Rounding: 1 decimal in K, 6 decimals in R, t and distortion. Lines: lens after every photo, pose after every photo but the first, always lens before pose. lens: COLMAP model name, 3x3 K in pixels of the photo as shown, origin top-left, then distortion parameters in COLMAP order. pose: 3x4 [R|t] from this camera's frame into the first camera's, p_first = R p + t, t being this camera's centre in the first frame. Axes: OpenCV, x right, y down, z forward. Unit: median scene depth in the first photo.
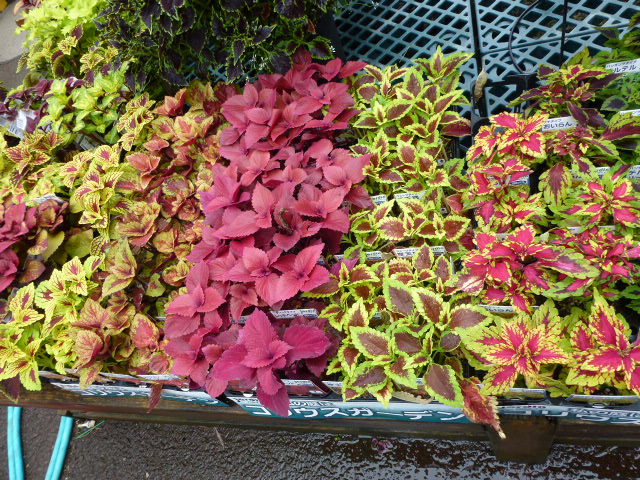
lens RADIAL K [[454.8, 0, 321.9], [0, 454.8, 240.3], [0, 0, 1]] dist [-0.046390, -0.002870]
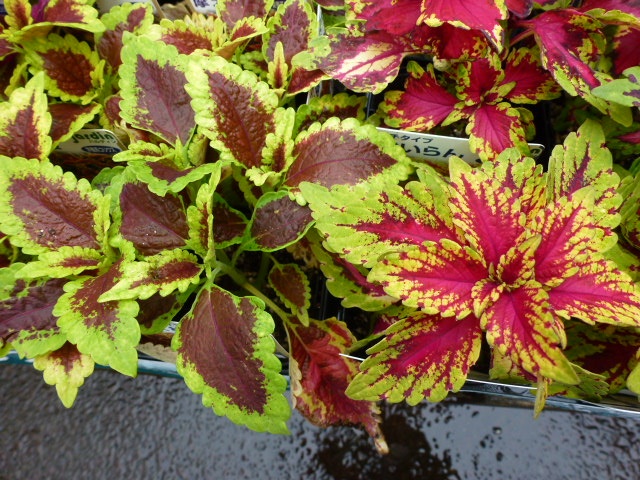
lens RADIAL K [[450.9, 0, 319.8], [0, 450.9, 239.8], [0, 0, 1]] dist [-0.042398, -0.001161]
pose [[0.962070, 0.070565, 0.263518, 0.221201], [-0.131124, 0.966679, 0.219861, 0.157151], [-0.239223, -0.246075, 0.939265, 0.668540]]
